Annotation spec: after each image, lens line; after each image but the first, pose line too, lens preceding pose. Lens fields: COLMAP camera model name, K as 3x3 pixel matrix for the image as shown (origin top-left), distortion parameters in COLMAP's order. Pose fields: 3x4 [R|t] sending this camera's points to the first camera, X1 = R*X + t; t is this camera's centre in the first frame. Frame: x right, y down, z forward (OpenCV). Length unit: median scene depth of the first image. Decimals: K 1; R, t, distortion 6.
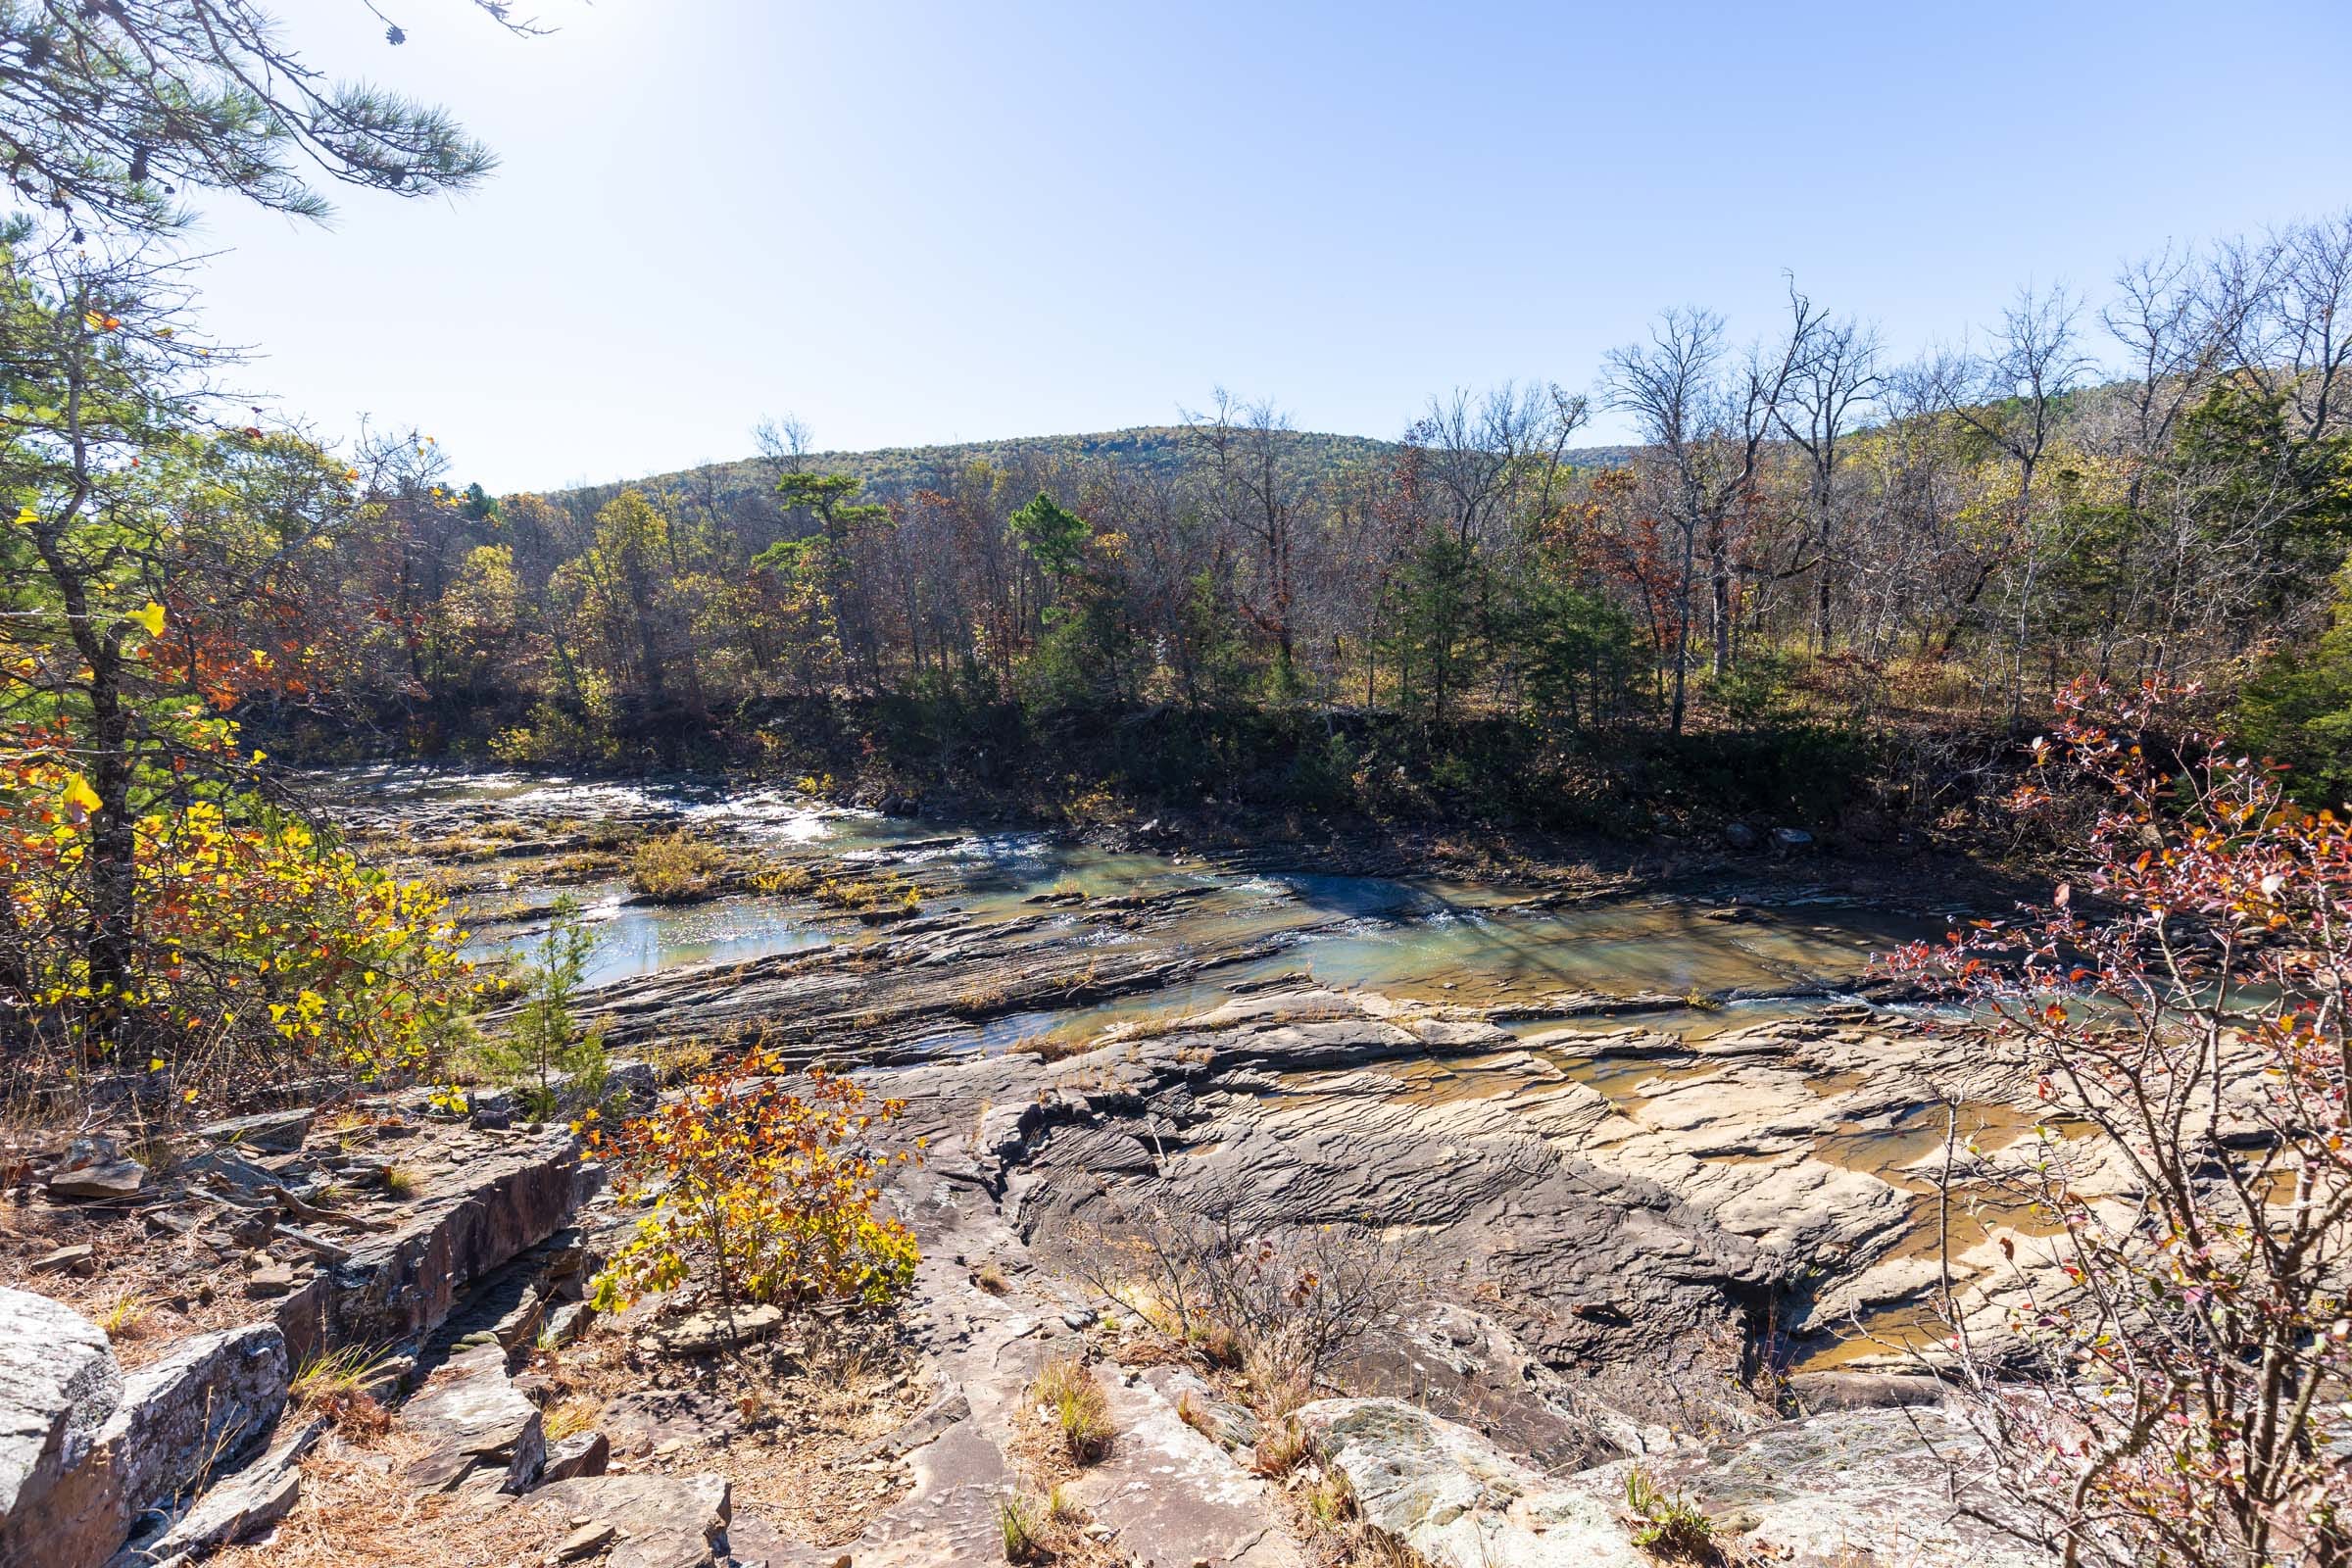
lens RADIAL K [[1051.6, 0, 1176.0], [0, 1051.6, 784.0], [0, 0, 1]] dist [0.001546, 0.000314]
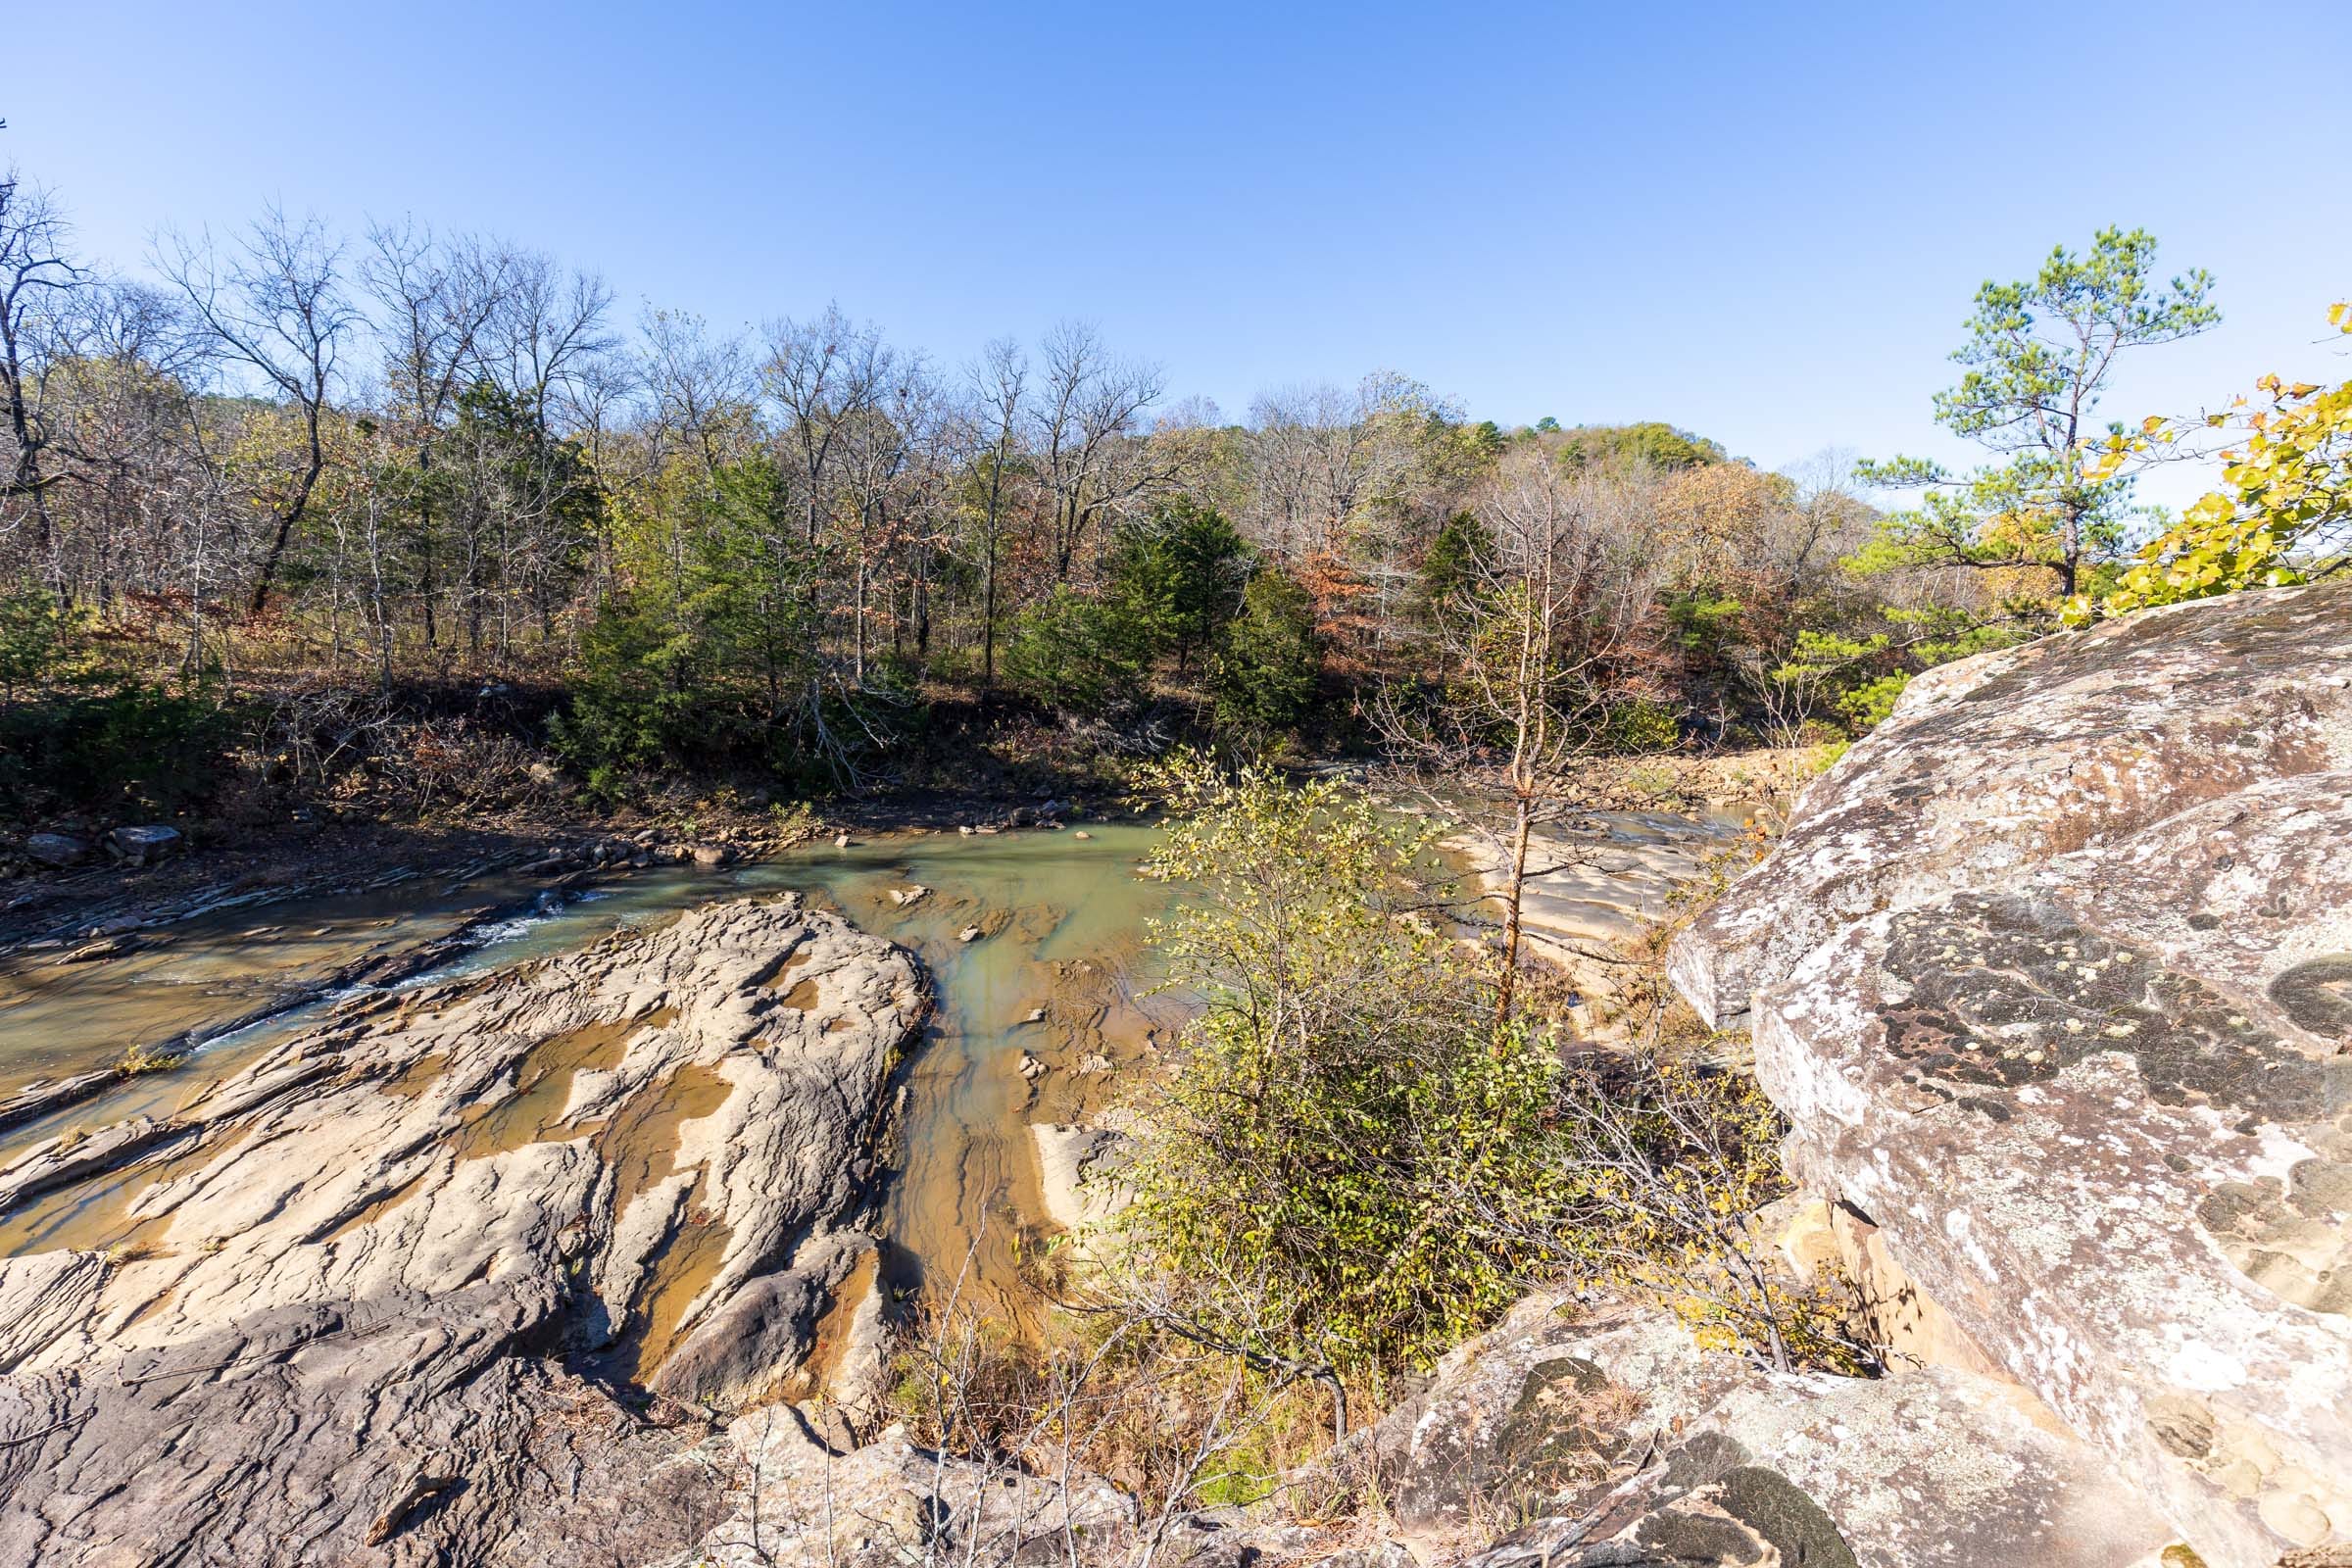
lens RADIAL K [[1051.6, 0, 1176.0], [0, 1051.6, 784.0], [0, 0, 1]] dist [0.001546, 0.000314]
pose [[0.155294, -0.111094, 0.981602, -0.046521], [0.128370, 0.987501, 0.091452, 0.073930], [-0.979492, 0.111806, 0.167614, 0.311253]]
